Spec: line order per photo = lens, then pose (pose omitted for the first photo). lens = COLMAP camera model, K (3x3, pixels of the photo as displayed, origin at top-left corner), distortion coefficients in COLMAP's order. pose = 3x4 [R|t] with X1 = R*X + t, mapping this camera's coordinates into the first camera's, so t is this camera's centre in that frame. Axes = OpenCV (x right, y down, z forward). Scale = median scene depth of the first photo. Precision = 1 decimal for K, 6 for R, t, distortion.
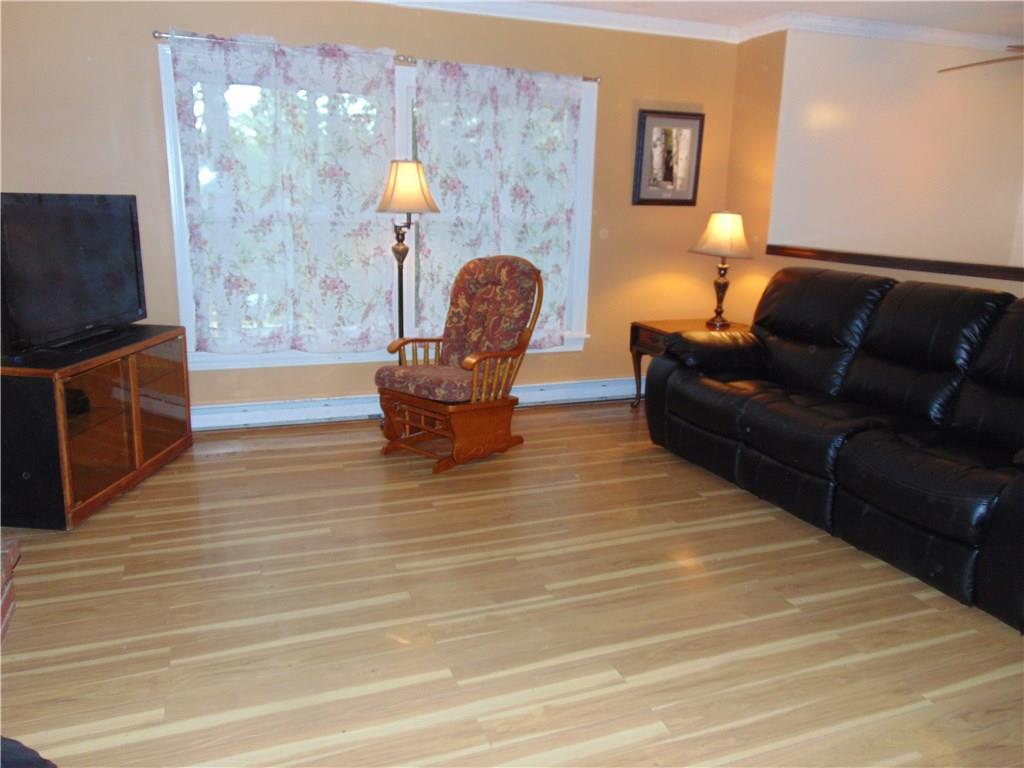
lens RADIAL K [[770.7, 0, 509.0], [0, 770.7, 381.3], [0, 0, 1]] dist [-0.004197, 0.004496]
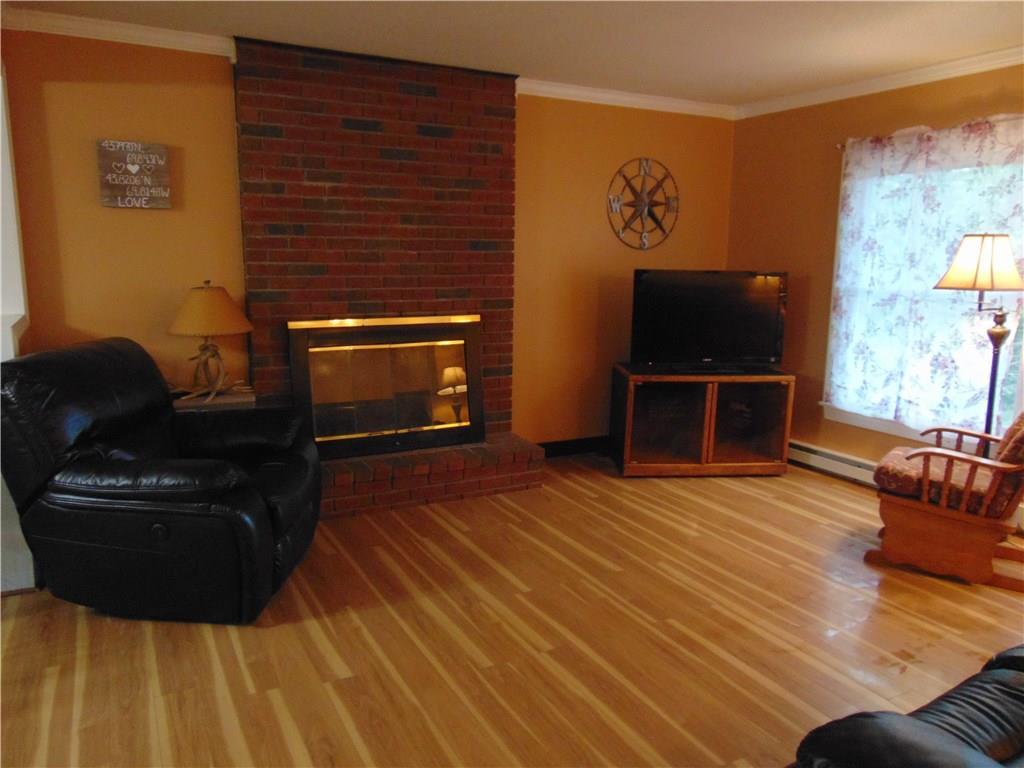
lens RADIAL K [[770.7, 0, 509.7], [0, 770.7, 385.3], [0, 0, 1]] dist [-0.004197, 0.004496]
pose [[0.105142, 0.138186, -0.984809, 0.688524], [-0.239421, 0.964687, 0.109801, -0.077583], [0.965206, 0.224240, 0.134514, 0.366036]]
